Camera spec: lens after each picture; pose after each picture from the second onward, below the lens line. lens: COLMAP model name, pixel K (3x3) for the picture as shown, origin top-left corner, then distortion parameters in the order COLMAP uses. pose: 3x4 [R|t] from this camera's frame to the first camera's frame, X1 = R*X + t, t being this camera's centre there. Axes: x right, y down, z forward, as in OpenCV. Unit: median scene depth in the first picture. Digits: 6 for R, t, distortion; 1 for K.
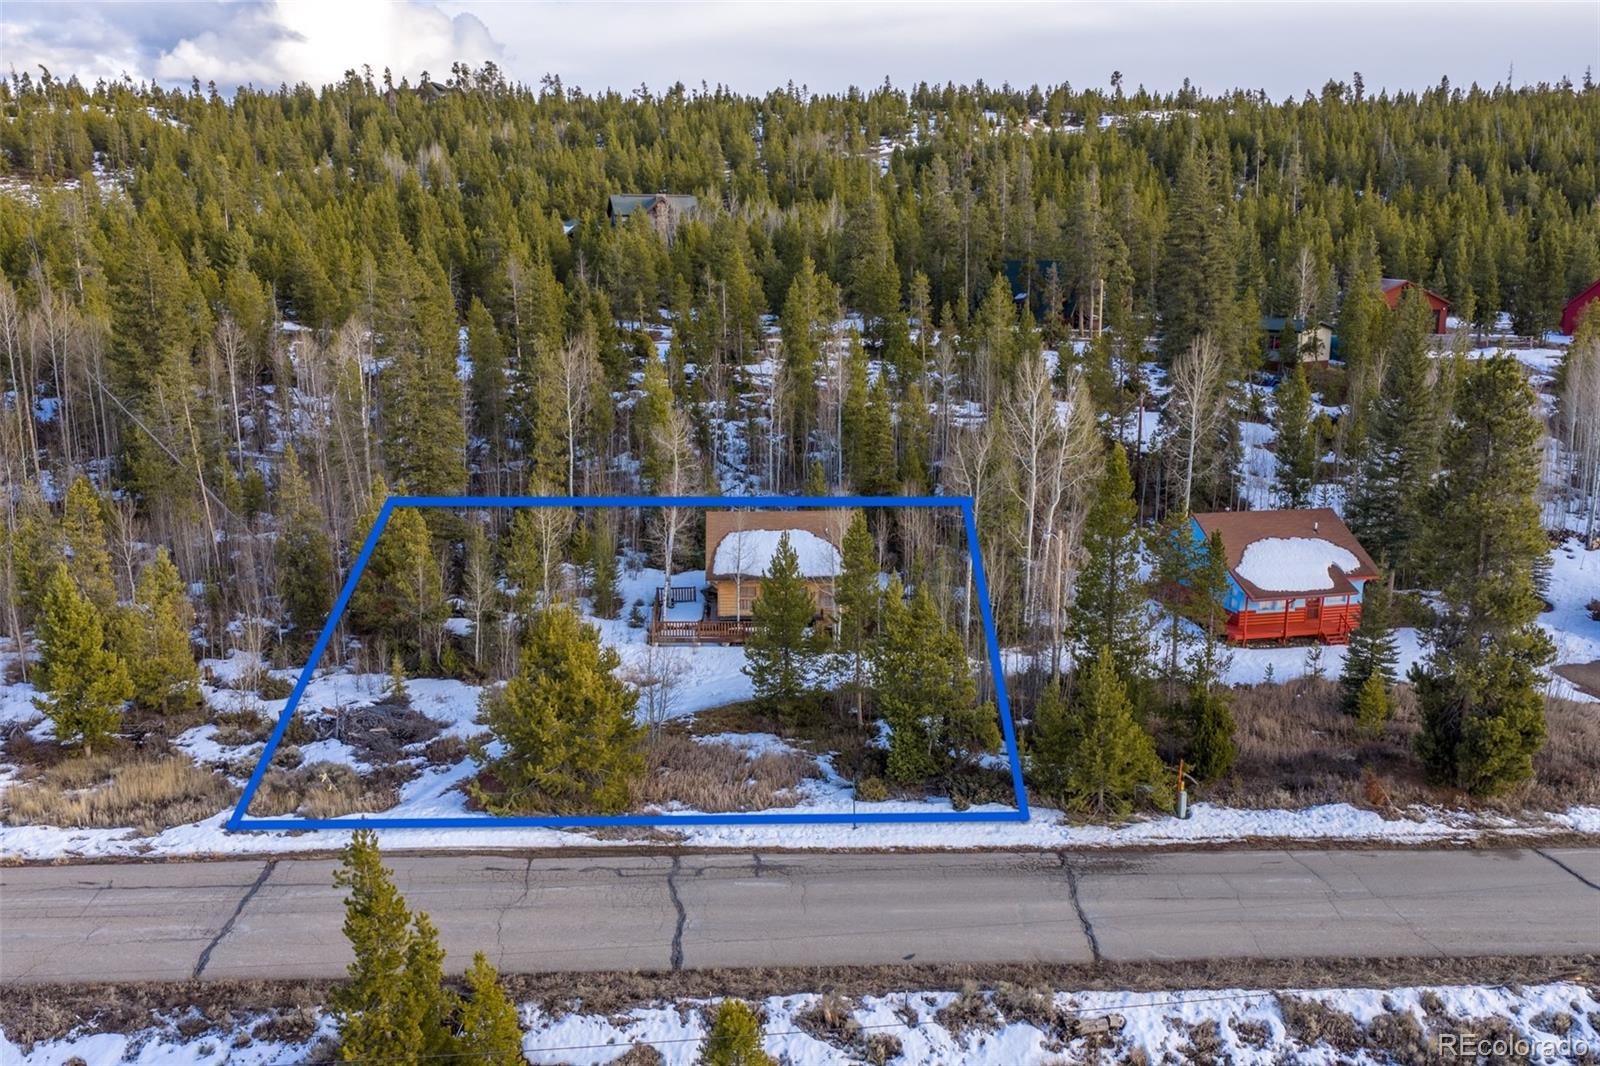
lens RADIAL K [[1335.9, 0, 794.0], [0, 1335.9, 548.7], [0, 0, 1]] dist [0.008740, -0.010545]
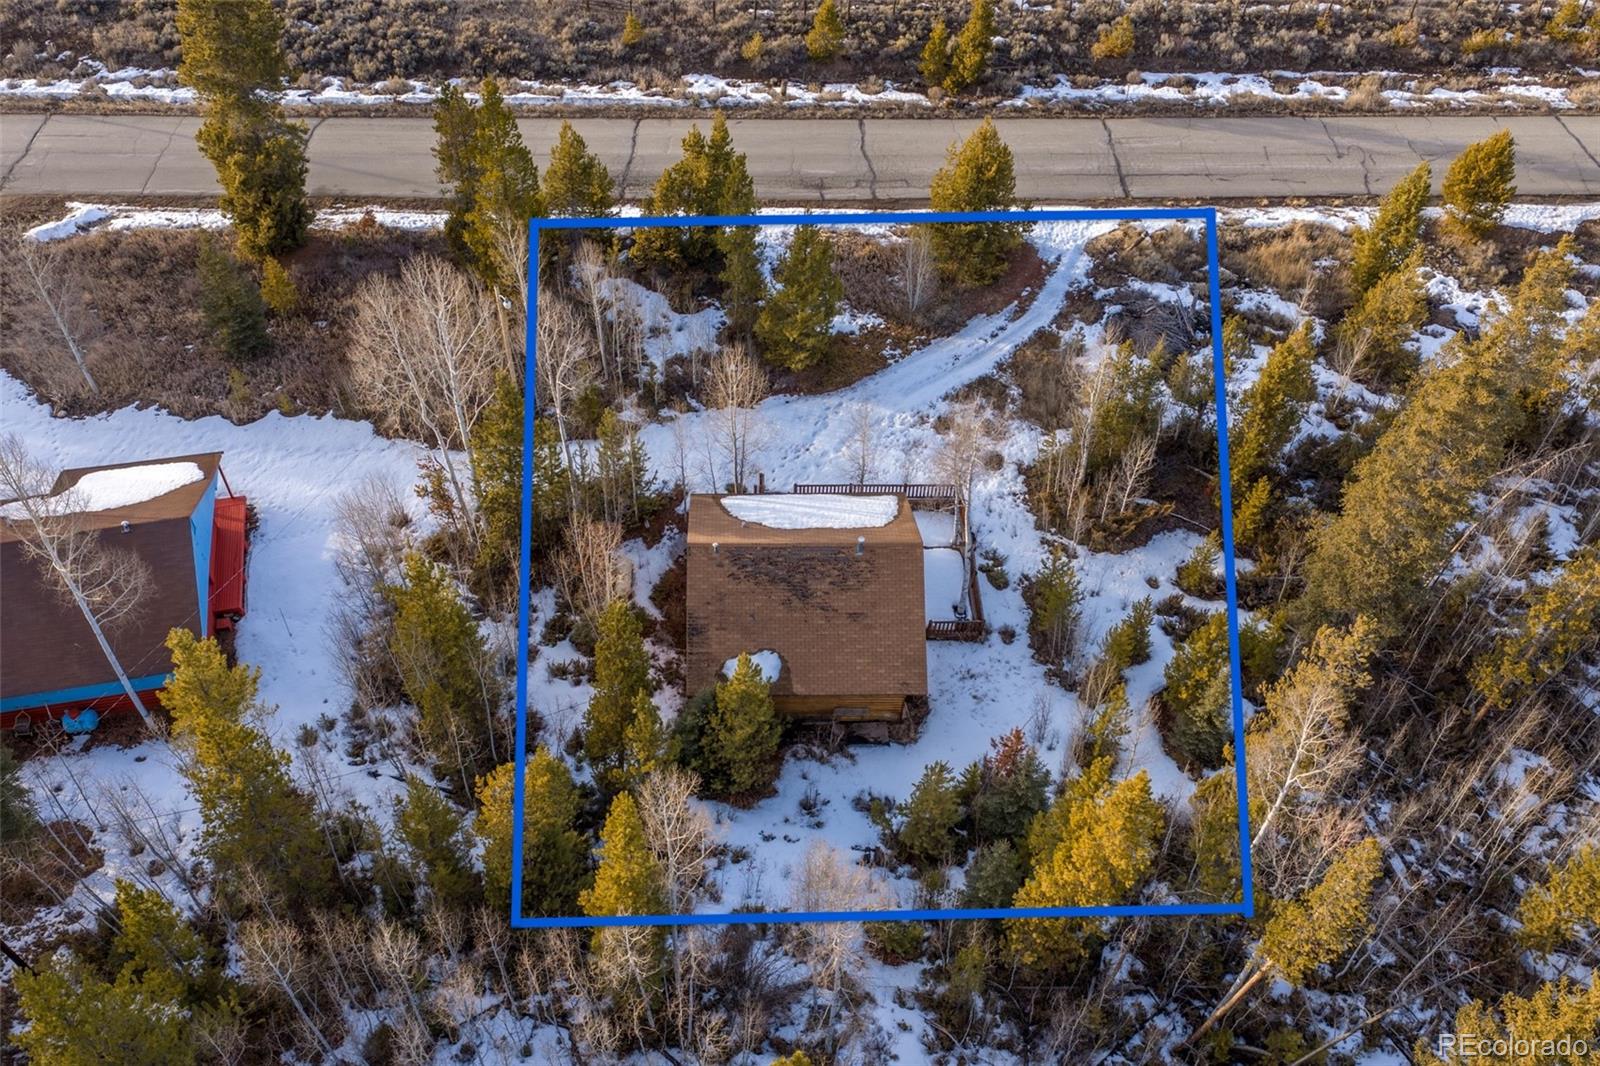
lens RADIAL K [[1335.9, 0, 799.1], [0, 1335.9, 545.1], [0, 0, 1]] dist [0.008740, -0.010545]
pose [[-0.999395, -0.031060, -0.015666, 0.002271], [-0.027311, 0.421618, 0.906362, -0.213656], [-0.021546, 0.906241, -0.422211, 0.433754]]
